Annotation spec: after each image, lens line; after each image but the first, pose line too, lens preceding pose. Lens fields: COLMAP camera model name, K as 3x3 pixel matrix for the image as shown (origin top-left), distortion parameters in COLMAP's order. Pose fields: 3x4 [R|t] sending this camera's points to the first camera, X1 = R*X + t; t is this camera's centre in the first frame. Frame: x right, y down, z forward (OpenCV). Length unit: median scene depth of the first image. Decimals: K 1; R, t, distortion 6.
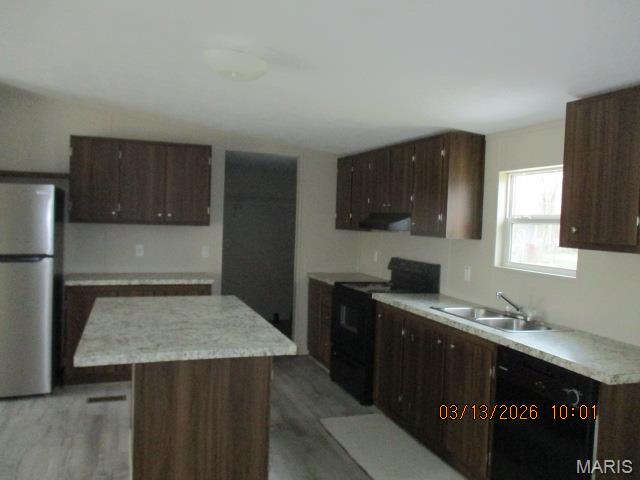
lens RADIAL K [[544.8, 0, 320.0], [0, 544.8, 240.0], [0, 0, 1]] dist [-0.010510, -0.002150]
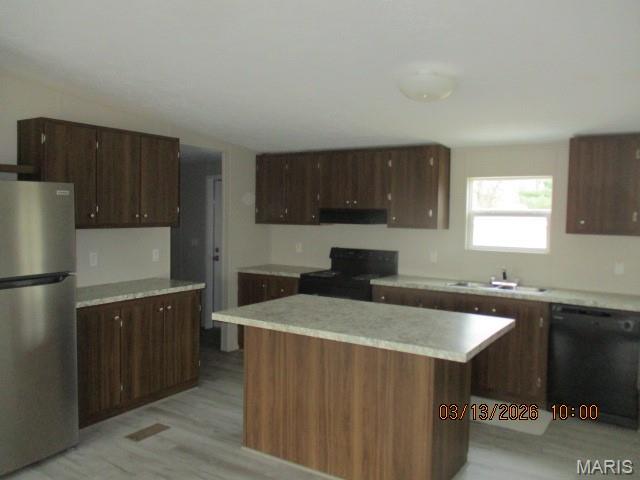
lens RADIAL K [[544.8, 0, 320.0], [0, 544.8, 240.0], [0, 0, 1]] dist [-0.010510, -0.002150]
pose [[0.793877, -0.055692, 0.605523, -0.659969], [0.038745, 0.998406, 0.041030, -0.036123], [-0.606843, -0.009112, 0.794770, 0.144985]]
